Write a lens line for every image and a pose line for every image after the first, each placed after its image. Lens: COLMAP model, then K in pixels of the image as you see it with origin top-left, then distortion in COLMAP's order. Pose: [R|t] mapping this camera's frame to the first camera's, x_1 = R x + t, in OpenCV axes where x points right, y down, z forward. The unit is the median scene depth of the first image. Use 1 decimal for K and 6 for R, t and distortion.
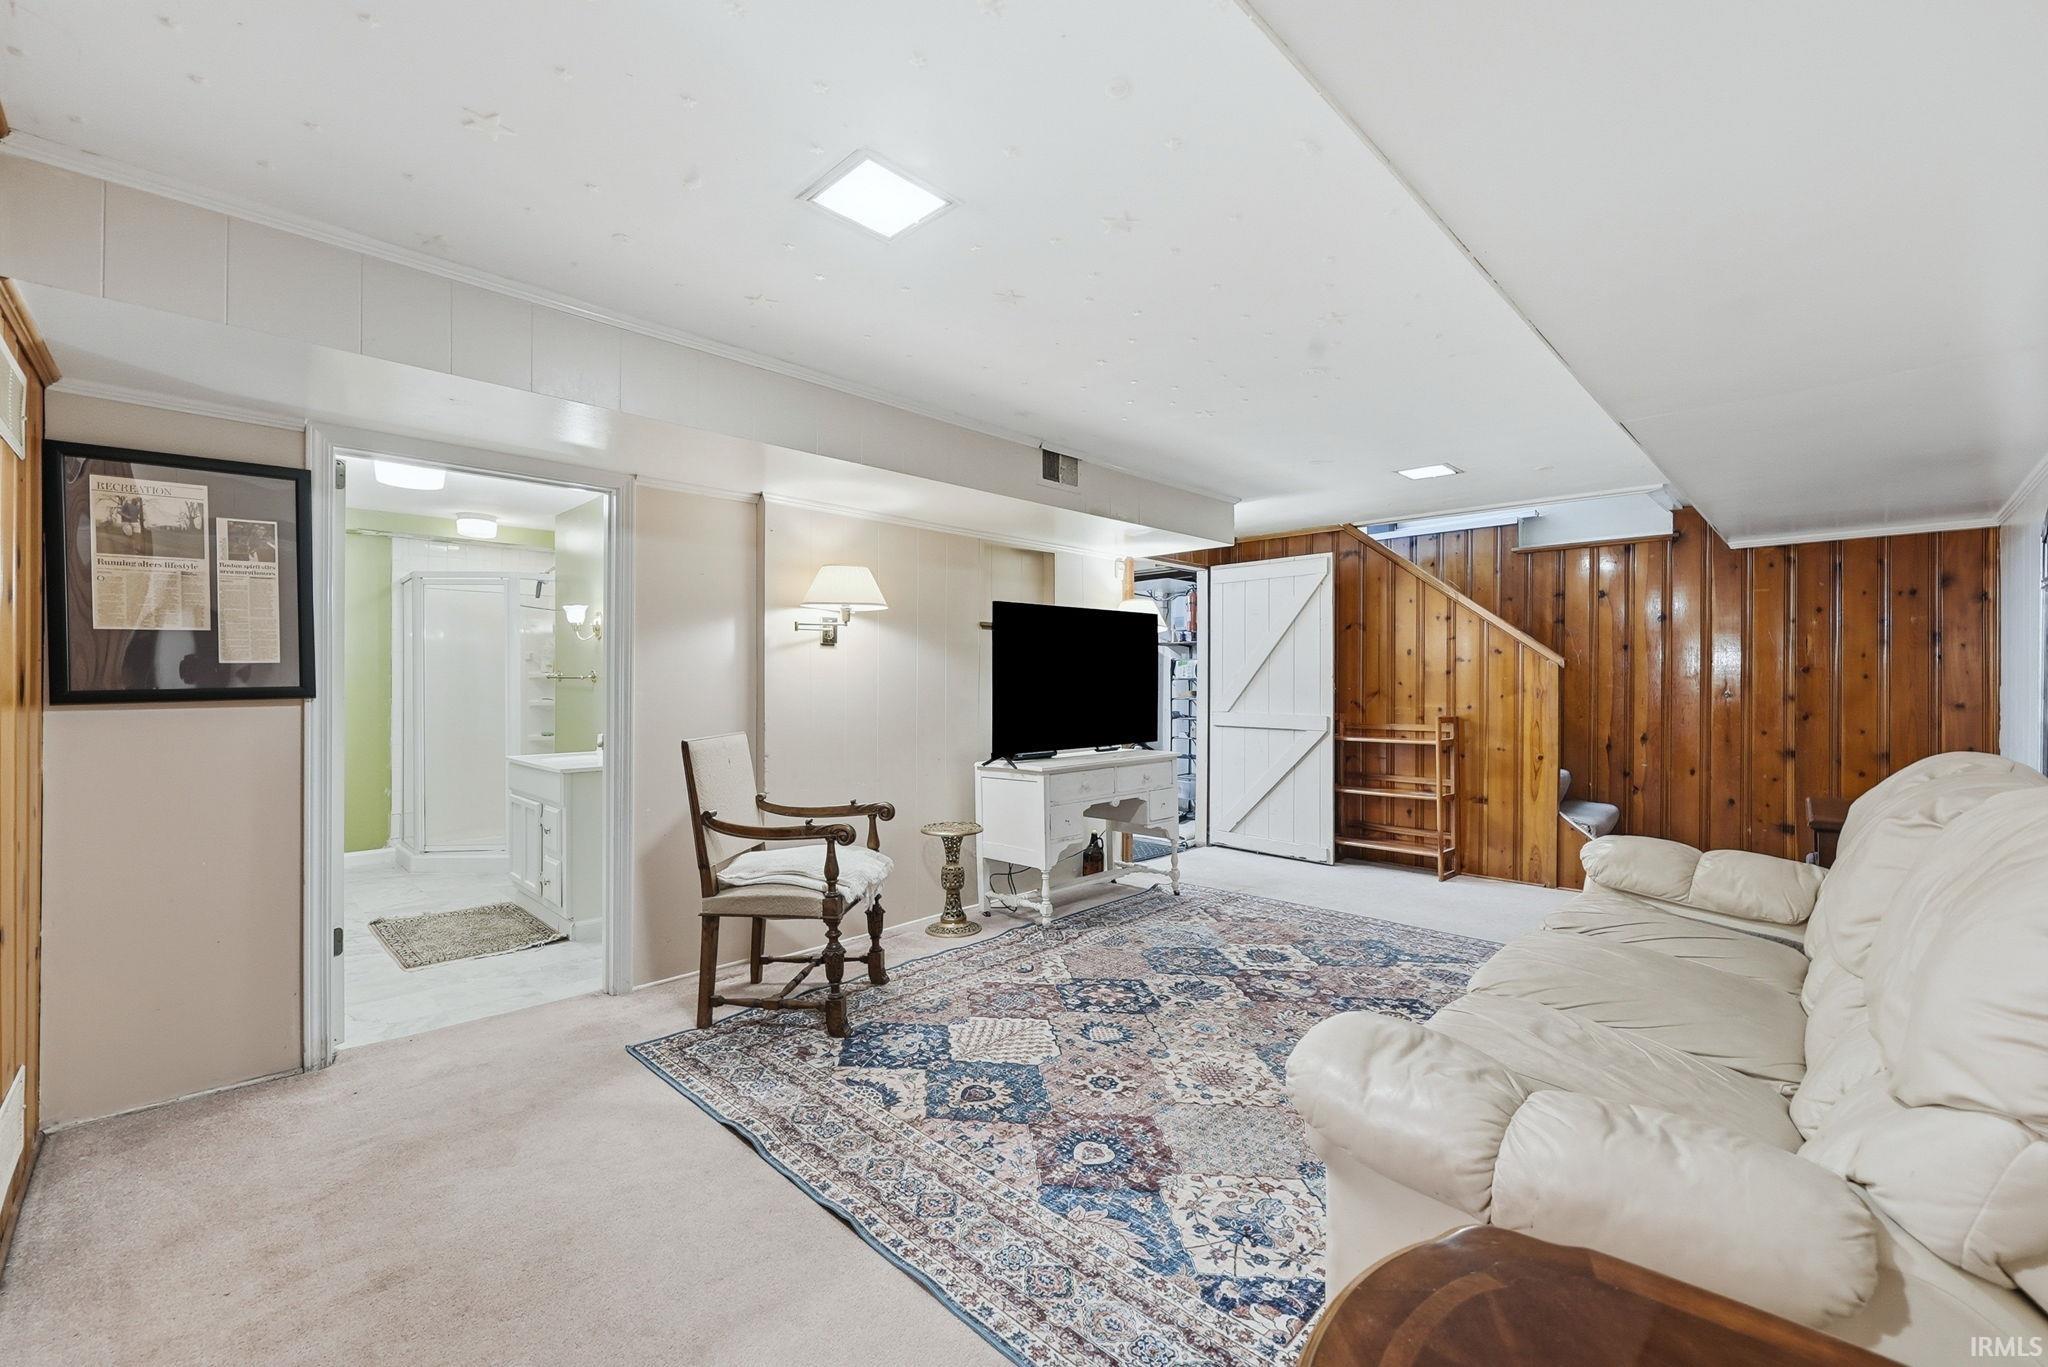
lens RADIAL K [[835.1, 0, 1016.1], [0, 835.1, 683.2], [0, 0, 1]] dist [-0.005334, 0.001889]
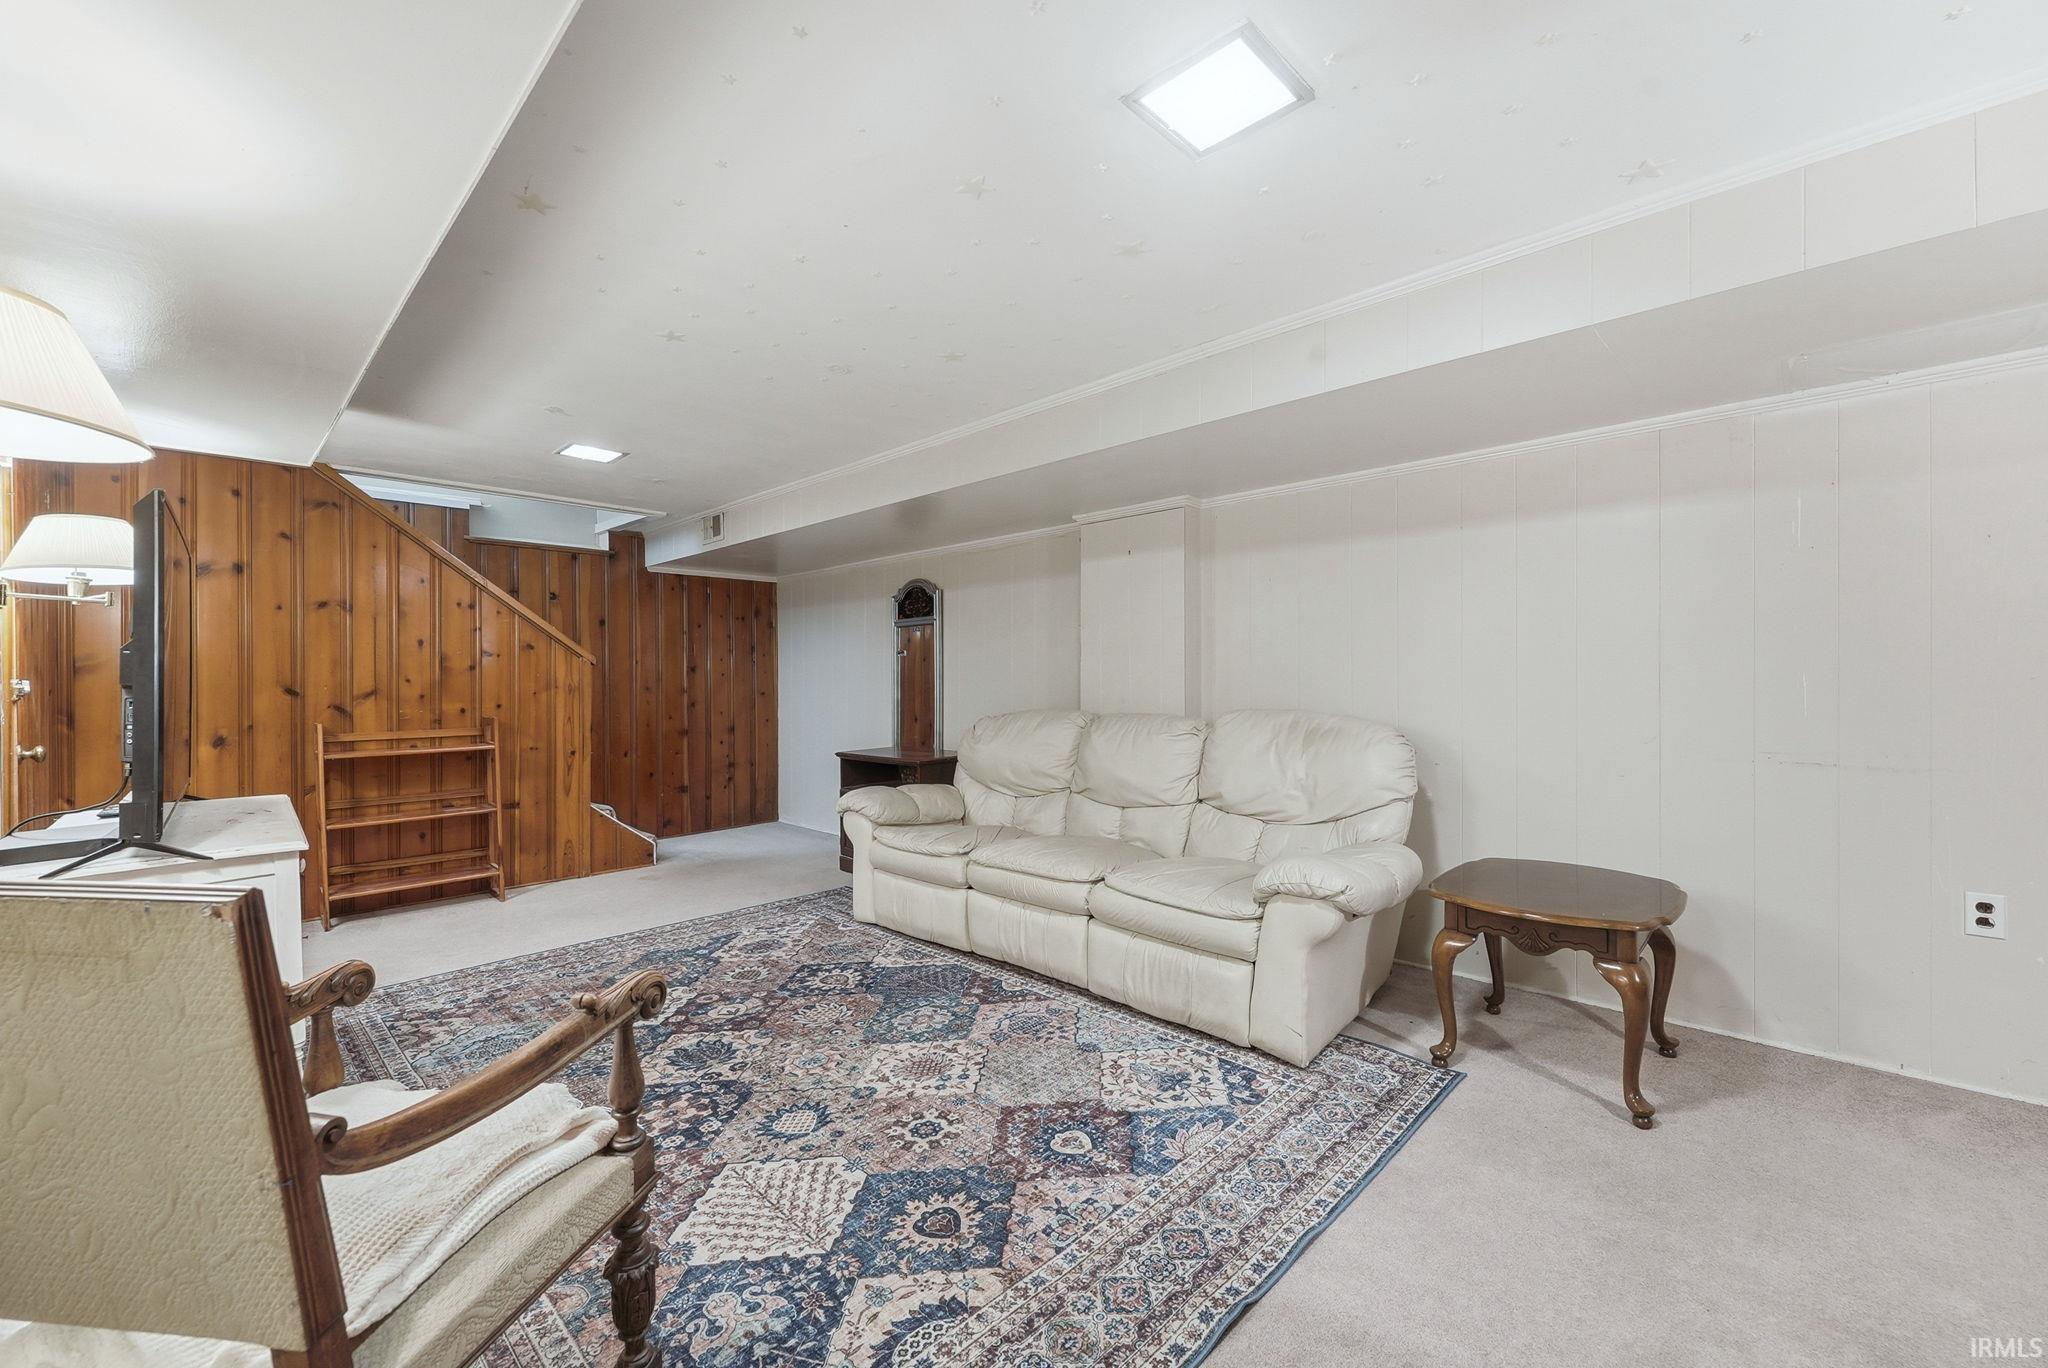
lens RADIAL K [[835.1, 0, 1009.7], [0, 835.1, 680.2], [0, 0, 1]] dist [-0.005334, 0.001889]
pose [[0.000975, -0.000796, 0.999999, -0.619693], [0.008592, 0.999963, 0.000787, 0.008036], [-0.999963, 0.008591, 0.000982, 0.735122]]
